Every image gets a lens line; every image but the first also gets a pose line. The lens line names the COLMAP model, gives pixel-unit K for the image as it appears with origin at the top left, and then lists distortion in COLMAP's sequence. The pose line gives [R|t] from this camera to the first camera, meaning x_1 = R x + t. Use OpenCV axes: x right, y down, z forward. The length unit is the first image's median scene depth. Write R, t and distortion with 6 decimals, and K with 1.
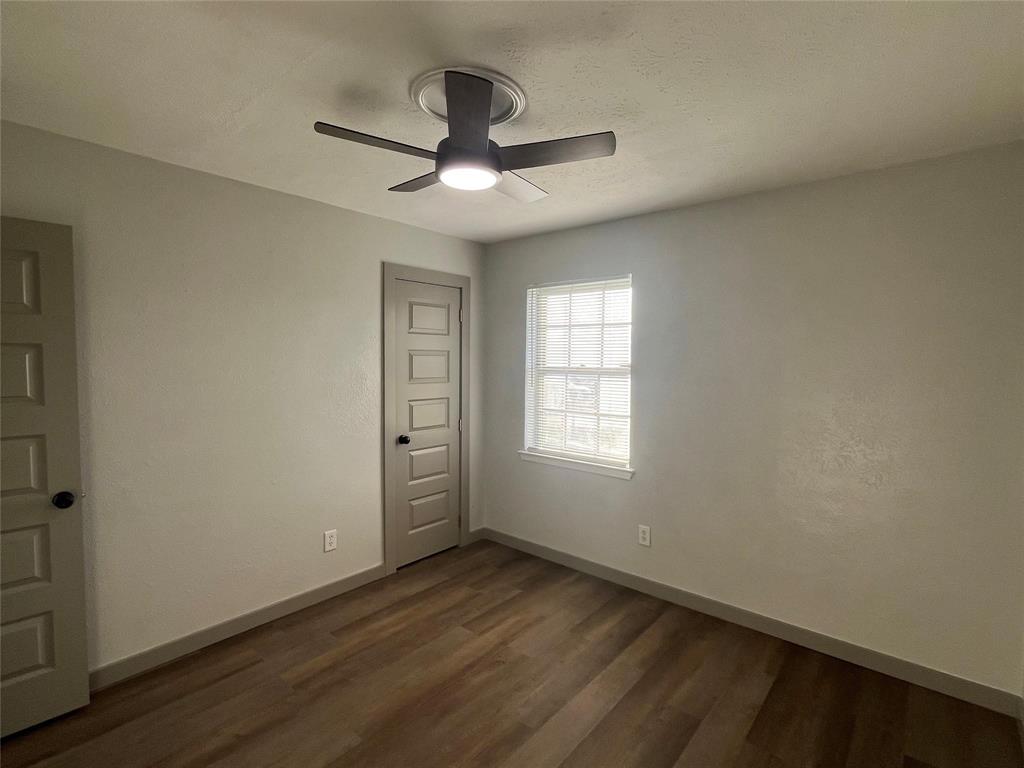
lens RADIAL K [[482.5, 0, 512.0], [0, 482.5, 384.0], [0, 0, 1]] dist [-0.002076, -0.000457]
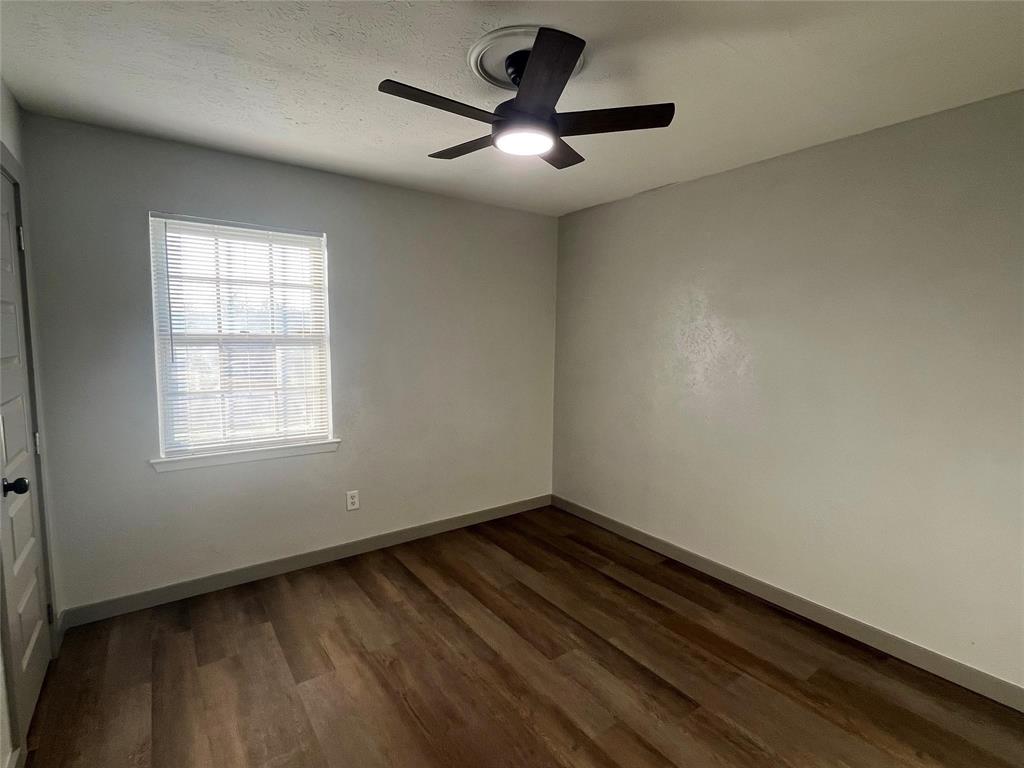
lens RADIAL K [[482.5, 0, 512.0], [0, 482.5, 384.0], [0, 0, 1]] dist [-0.002076, -0.000457]
pose [[0.242528, -0.104051, 0.964549, -0.596779], [0.040518, 0.994451, 0.097088, -0.013946], [-0.969298, 0.015535, 0.245398, 0.422299]]
